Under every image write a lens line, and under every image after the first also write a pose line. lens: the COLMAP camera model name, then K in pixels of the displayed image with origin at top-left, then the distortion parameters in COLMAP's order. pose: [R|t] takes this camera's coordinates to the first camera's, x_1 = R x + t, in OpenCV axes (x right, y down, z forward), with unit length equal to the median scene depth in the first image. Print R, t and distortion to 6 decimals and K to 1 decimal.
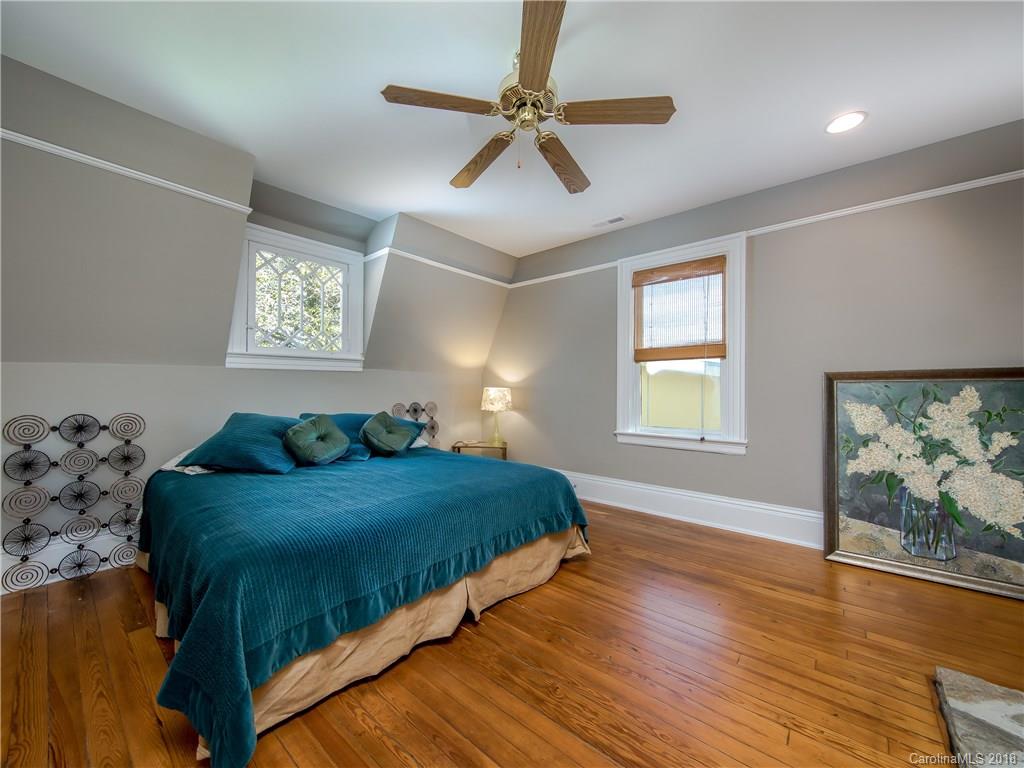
lens RADIAL K [[389.9, 0, 512.0], [0, 389.9, 384.0], [0, 0, 1]] dist [-0.001654, -0.000449]
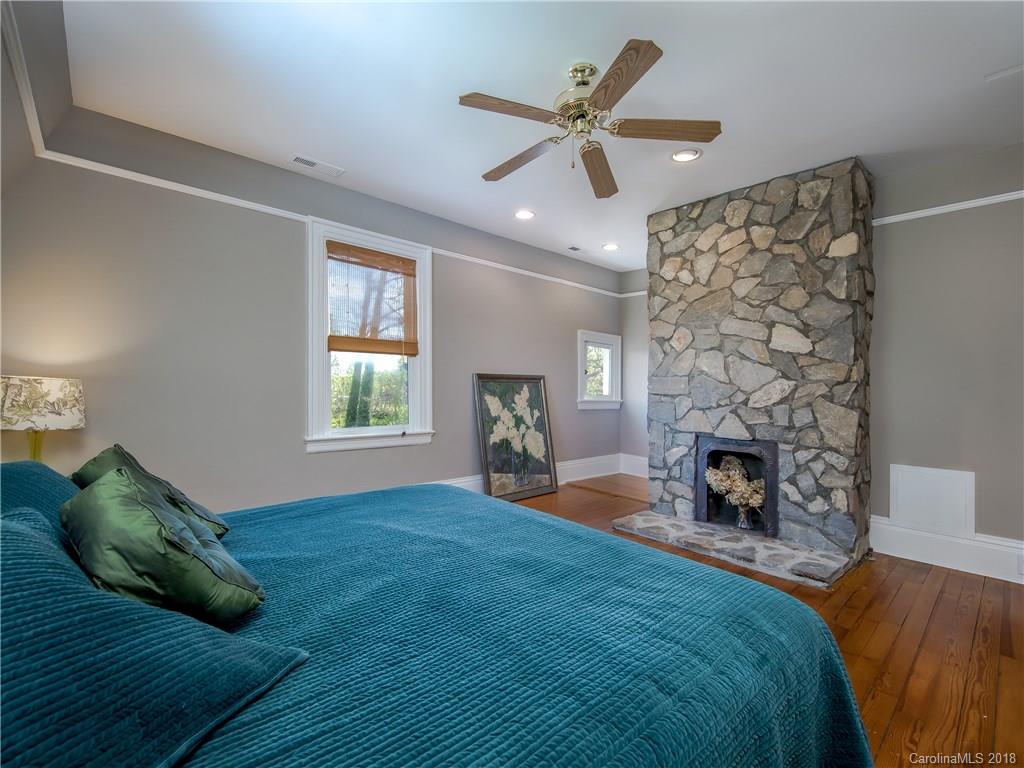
lens RADIAL K [[456.2, 0, 512.0], [0, 456.2, 384.0], [0, 0, 1]] dist [0.011332, -0.000417]
pose [[0.148489, 0.008639, 0.988876, -0.855642], [-0.024299, 0.999692, -0.005085, 0.012934], [-0.988615, -0.023273, 0.148653, 0.704230]]
